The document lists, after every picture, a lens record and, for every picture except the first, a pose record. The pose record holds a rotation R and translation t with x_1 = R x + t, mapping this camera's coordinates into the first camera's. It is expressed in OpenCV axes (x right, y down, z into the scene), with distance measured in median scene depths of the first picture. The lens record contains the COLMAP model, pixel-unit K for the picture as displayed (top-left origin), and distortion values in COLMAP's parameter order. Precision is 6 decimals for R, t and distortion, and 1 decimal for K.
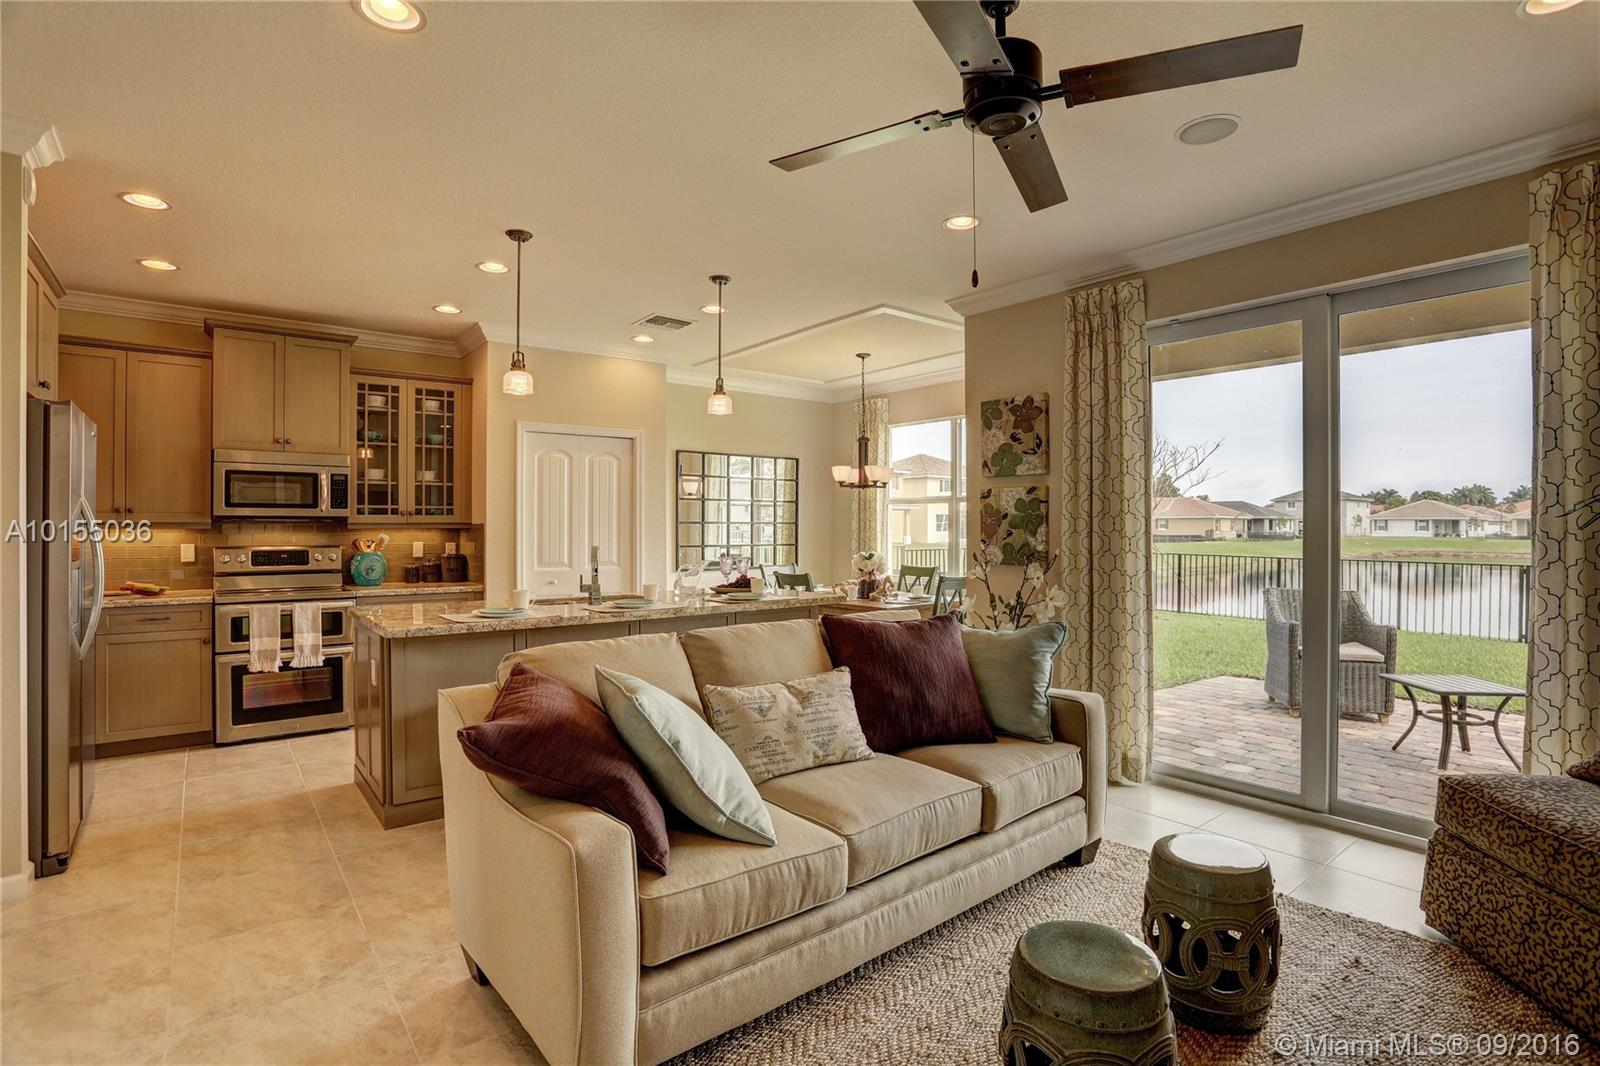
lens RADIAL K [[788.4, 0, 801.1], [0, 788.4, 536.2], [0, 0, 1]] dist [-0.039470, -0.000892]
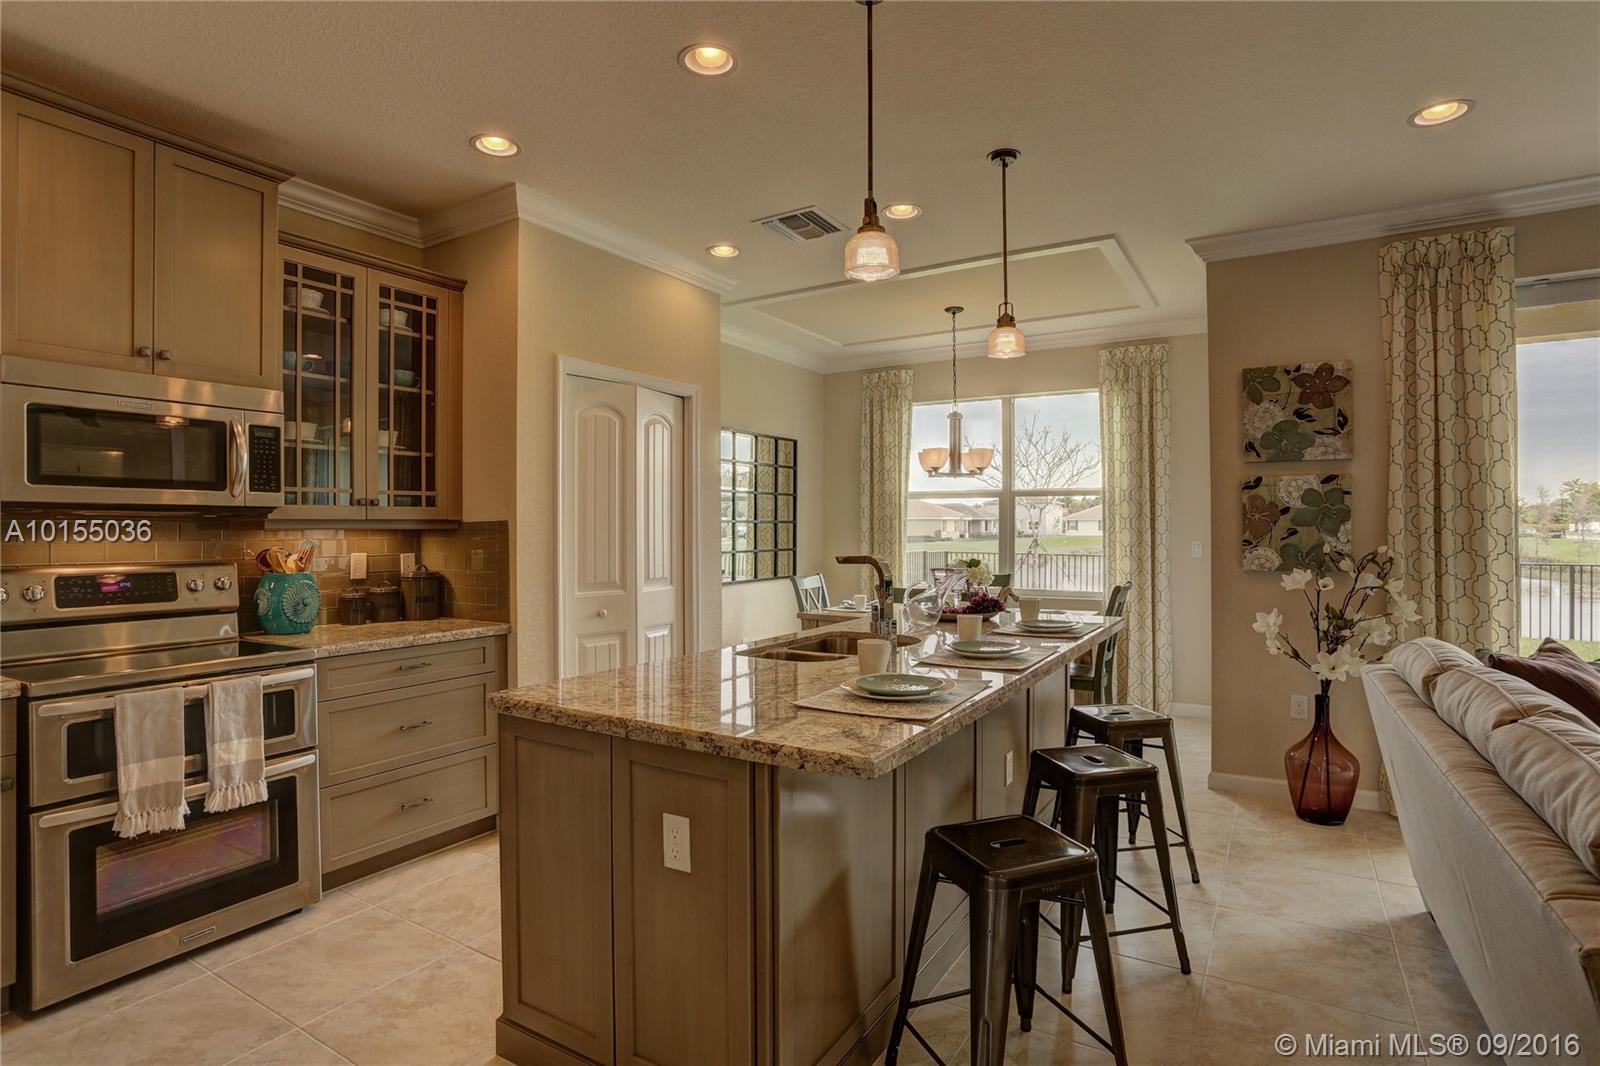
lens RADIAL K [[823.5, 0, 799.2], [0, 823.5, 530.4], [0, 0, 1]] dist [-0.013278, 0.003397]
pose [[0.933591, -0.003763, 0.358320, -0.489456], [0.007383, 0.999935, -0.008736, -0.001906], [-0.358264, 0.010801, 0.933558, 0.378521]]
